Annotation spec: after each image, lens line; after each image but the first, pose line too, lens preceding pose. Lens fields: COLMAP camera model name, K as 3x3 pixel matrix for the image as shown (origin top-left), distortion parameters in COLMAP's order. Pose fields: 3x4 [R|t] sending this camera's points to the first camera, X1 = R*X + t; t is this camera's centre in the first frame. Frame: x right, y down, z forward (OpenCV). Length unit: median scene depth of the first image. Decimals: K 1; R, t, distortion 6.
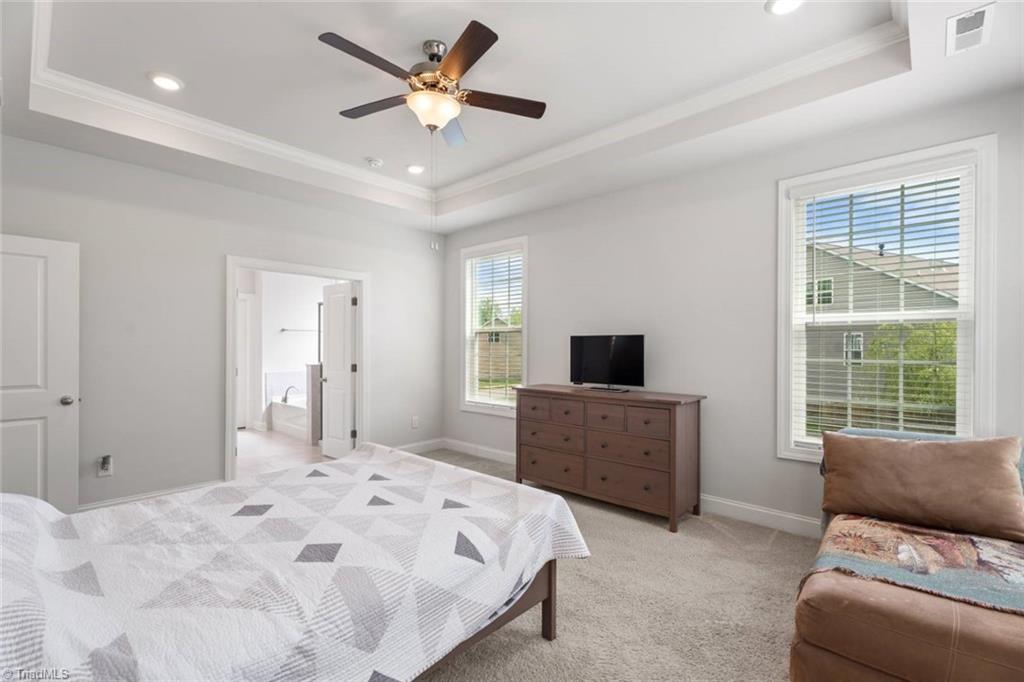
lens RADIAL K [[451.7, 0, 509.9], [0, 451.7, 341.5], [0, 0, 1]] dist [-0.000450, 0.000289]
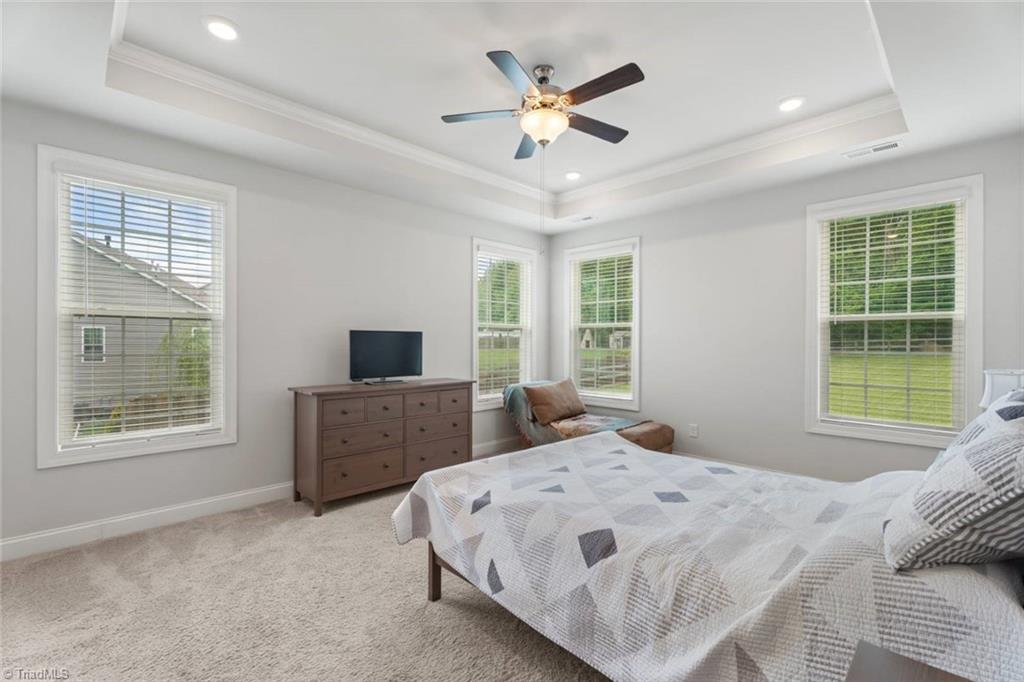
lens RADIAL K [[451.7, 0, 509.9], [0, 451.7, 341.5], [0, 0, 1]] dist [-0.000450, 0.000289]
pose [[0.060618, -0.000869, 0.998161, -0.891996], [-0.005548, 0.999984, 0.001208, 0.009666], [-0.998146, -0.005611, 0.060613, 0.716315]]
